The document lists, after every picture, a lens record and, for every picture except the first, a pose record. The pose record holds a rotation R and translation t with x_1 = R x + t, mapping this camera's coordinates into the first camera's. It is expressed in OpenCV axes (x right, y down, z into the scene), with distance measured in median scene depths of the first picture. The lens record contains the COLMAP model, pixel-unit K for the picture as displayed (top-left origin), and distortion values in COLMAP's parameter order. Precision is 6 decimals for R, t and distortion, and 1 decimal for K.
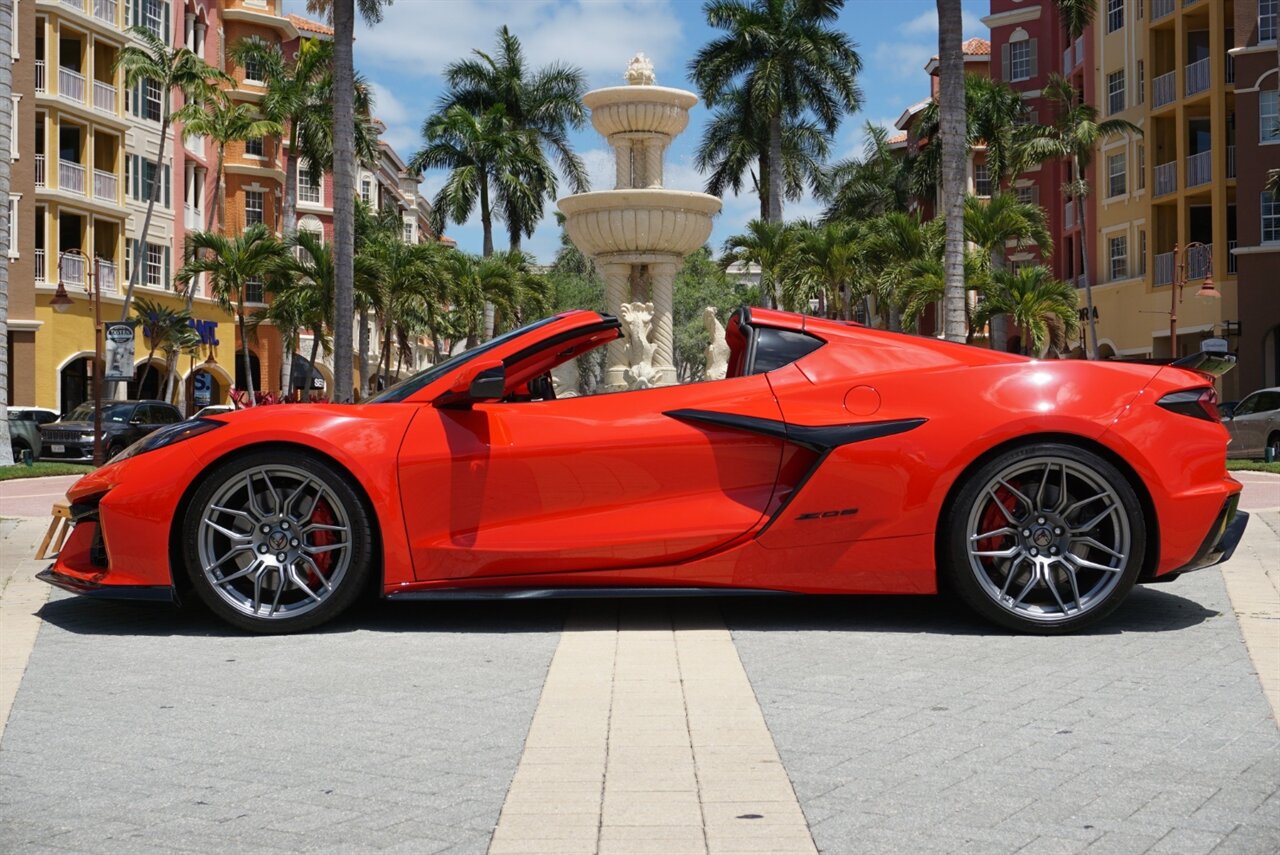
lens RADIAL K [[2164.4, 0, 644.7], [0, 2164.4, 499.2], [0, 0, 1]] dist [0.020883, -0.115845]
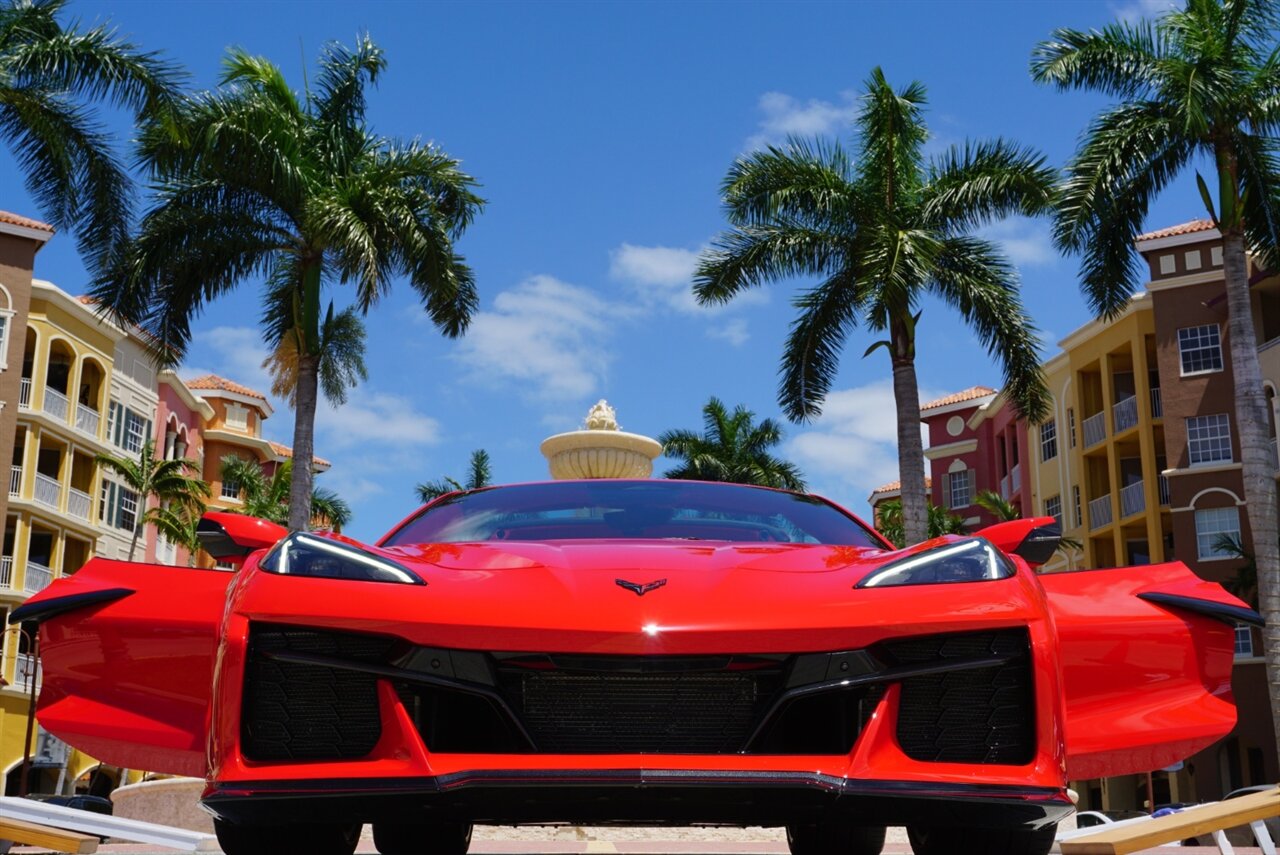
lens RADIAL K [[1650.8, 0, 635.6], [0, 1650.8, 472.4], [0, 0, 1]] dist [-0.002364, -0.014913]
pose [[0.999642, 0.013195, 0.023260, -0.003697], [-0.005491, 0.952533, -0.304384, 0.036279], [-0.026173, 0.304148, 0.952265, 0.238595]]
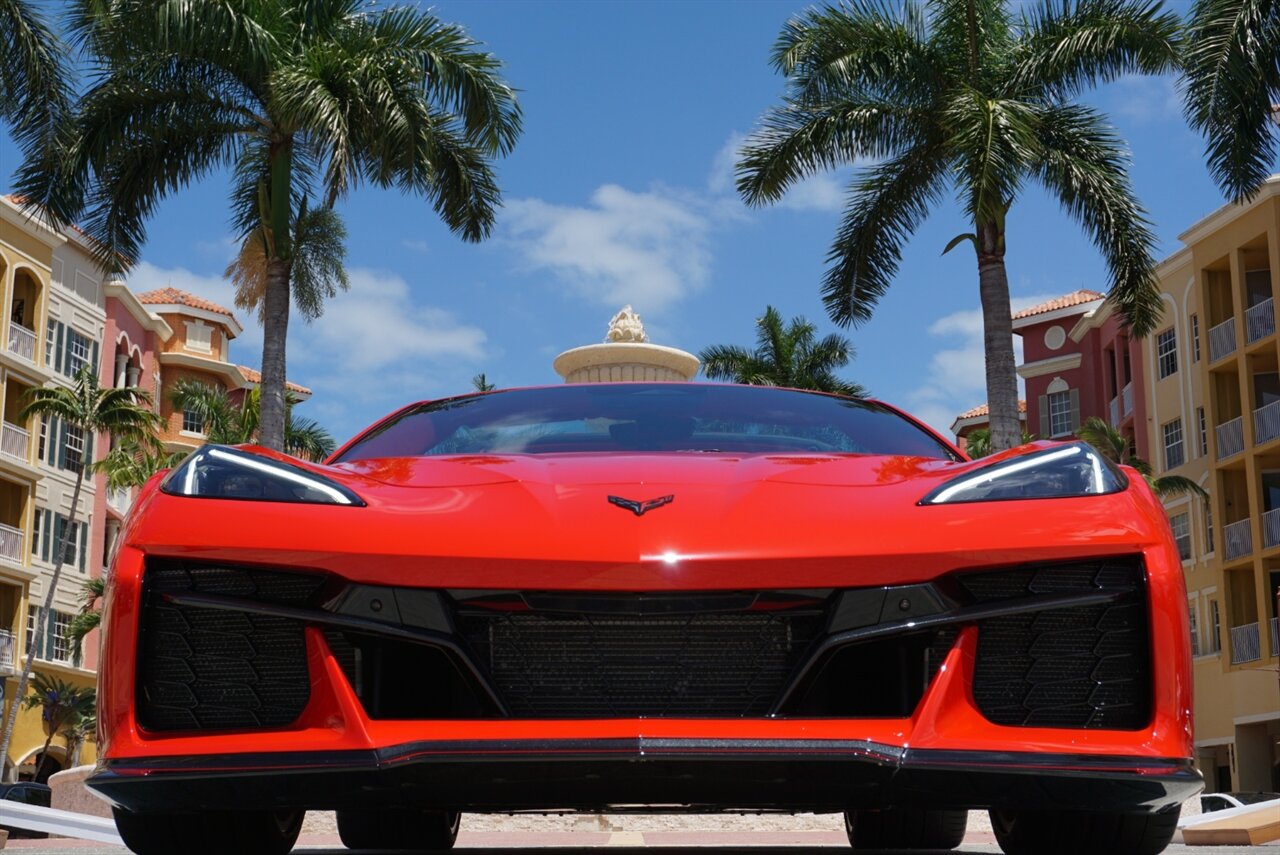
lens RADIAL K [[1921.4, 0, 638.8], [0, 1921.4, 496.3], [0, 0, 1]] dist [0.001014, -0.016735]
pose [[0.999997, 0.002427, 0.000896, 0.000578], [-0.002111, 0.965701, -0.259649, 0.034902], [-0.001496, 0.259646, 0.965703, 0.255560]]
